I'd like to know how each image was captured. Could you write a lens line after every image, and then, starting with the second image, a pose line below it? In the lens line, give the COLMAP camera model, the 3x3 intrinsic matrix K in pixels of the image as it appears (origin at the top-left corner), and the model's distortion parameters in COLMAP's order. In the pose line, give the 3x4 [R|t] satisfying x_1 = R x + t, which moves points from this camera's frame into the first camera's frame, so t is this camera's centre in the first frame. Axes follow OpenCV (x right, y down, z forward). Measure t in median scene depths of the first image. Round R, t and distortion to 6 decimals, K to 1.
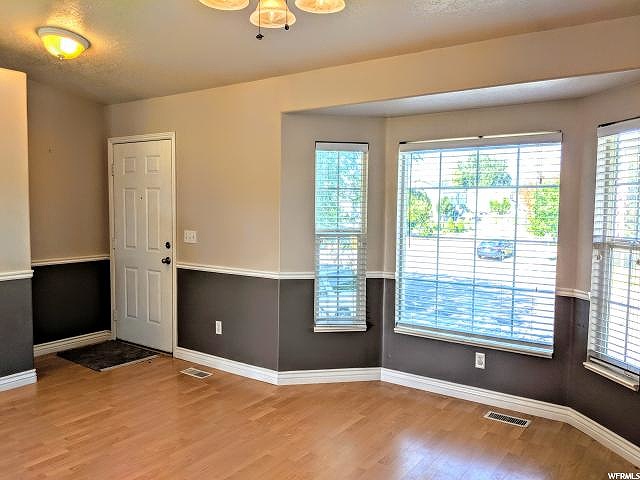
lens RADIAL K [[520.3, 0, 316.5], [0, 520.3, 241.9], [0, 0, 1]] dist [0.017426, 0.000285]
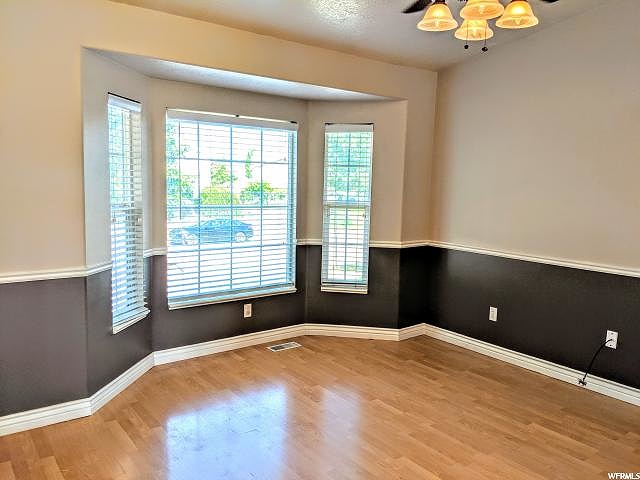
lens RADIAL K [[520.3, 0, 324.6], [0, 520.3, 235.0], [0, 0, 1]] dist [0.017426, 0.000285]
pose [[0.274383, -0.102891, 0.956100, -0.776533], [0.040947, 0.994608, 0.095283, -0.047364], [-0.960748, 0.013006, 0.277116, 0.536909]]
